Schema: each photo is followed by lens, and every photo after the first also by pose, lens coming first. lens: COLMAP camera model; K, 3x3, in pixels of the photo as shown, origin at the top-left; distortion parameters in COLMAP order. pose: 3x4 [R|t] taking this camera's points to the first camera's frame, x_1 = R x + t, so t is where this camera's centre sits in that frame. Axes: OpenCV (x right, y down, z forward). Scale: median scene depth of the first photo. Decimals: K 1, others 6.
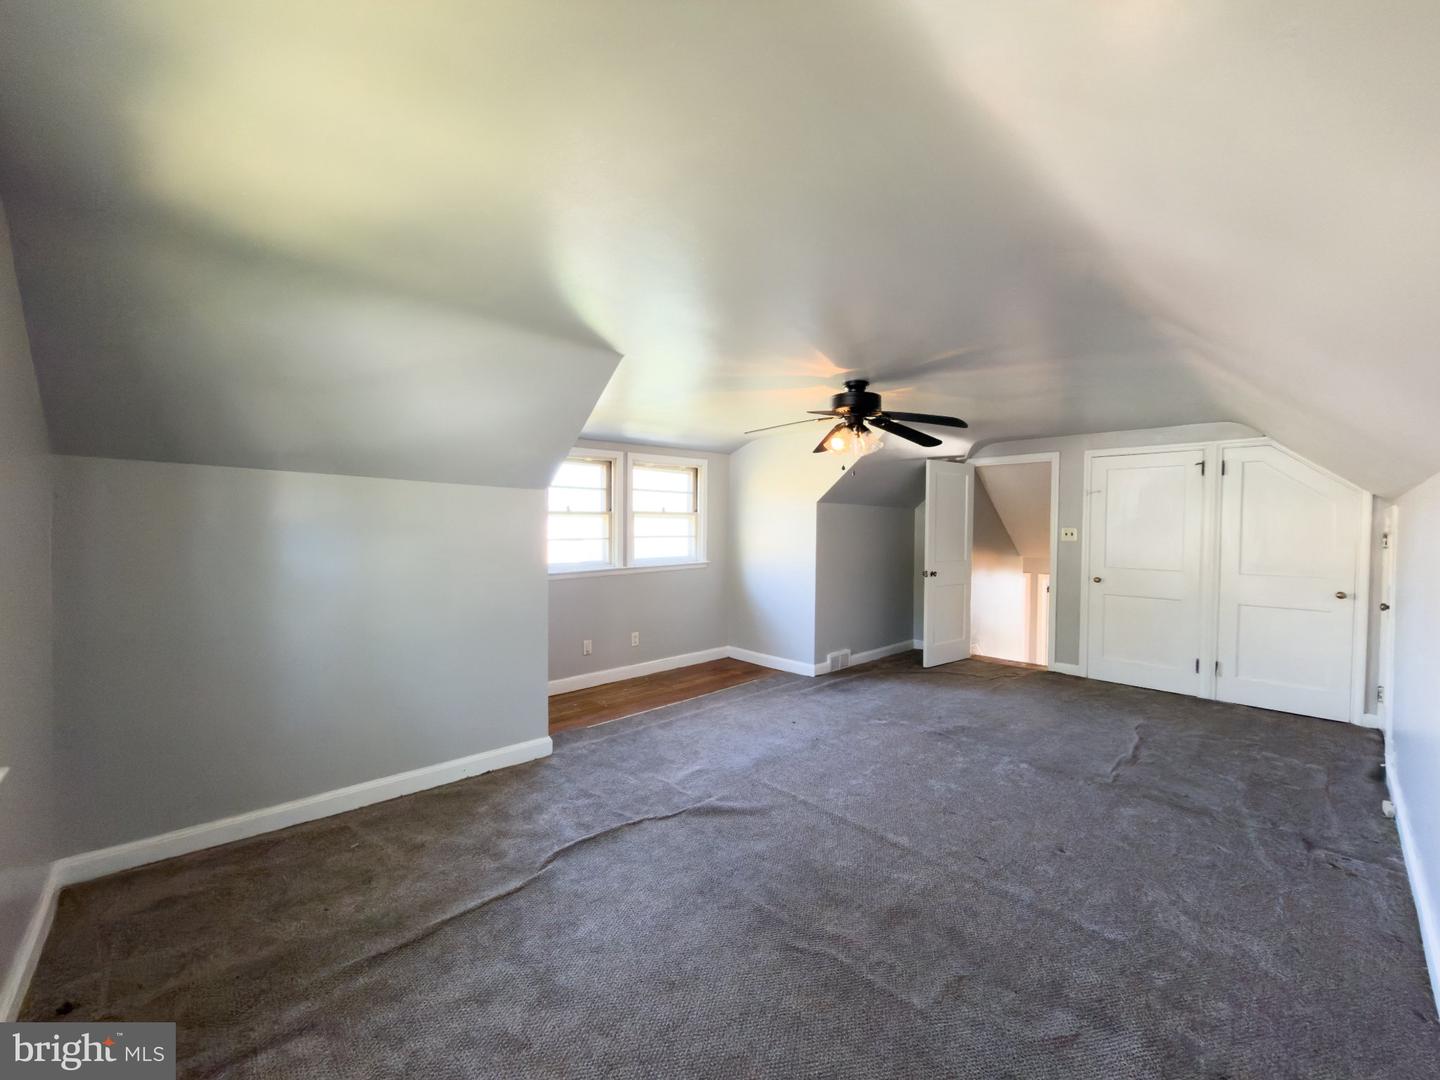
lens RADIAL K [[575.2, 0, 718.5], [0, 575.2, 537.7], [0, 0, 1]] dist [0.000200, 0.000091]
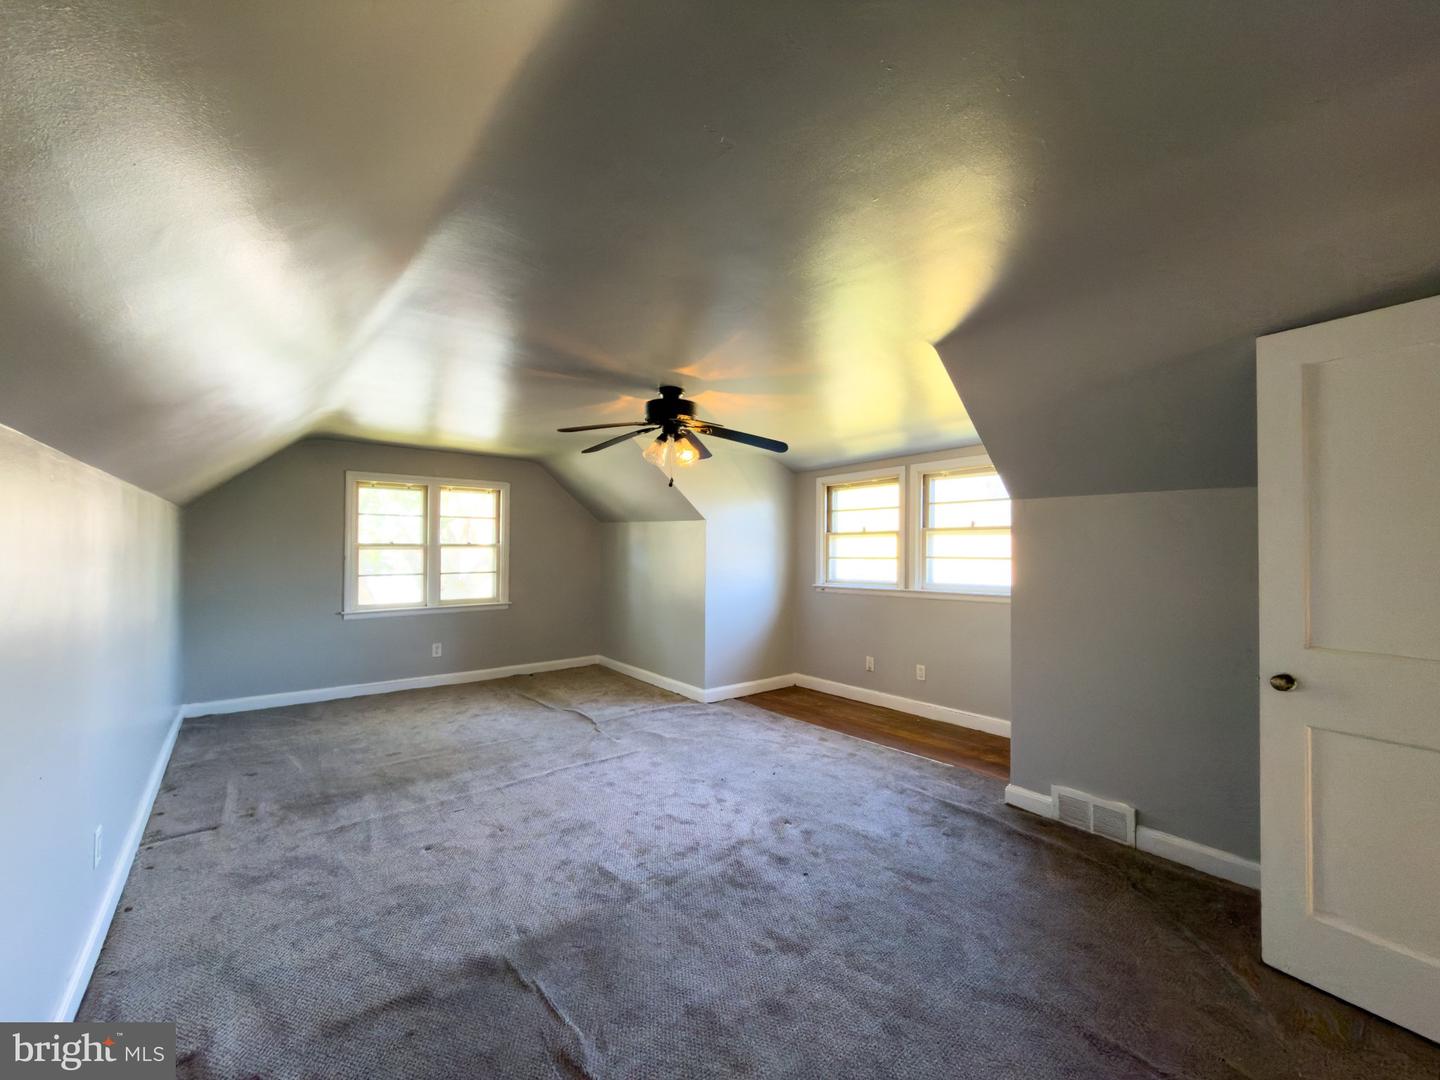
lens RADIAL K [[575.2, 0, 718.2], [0, 575.2, 543.5], [0, 0, 1]] dist [0.000200, 0.000091]
pose [[-0.064332, -0.009880, -0.997880, 0.801641], [-0.023482, 0.999689, -0.008384, -0.008549], [0.997652, 0.022893, -0.064544, 0.778631]]
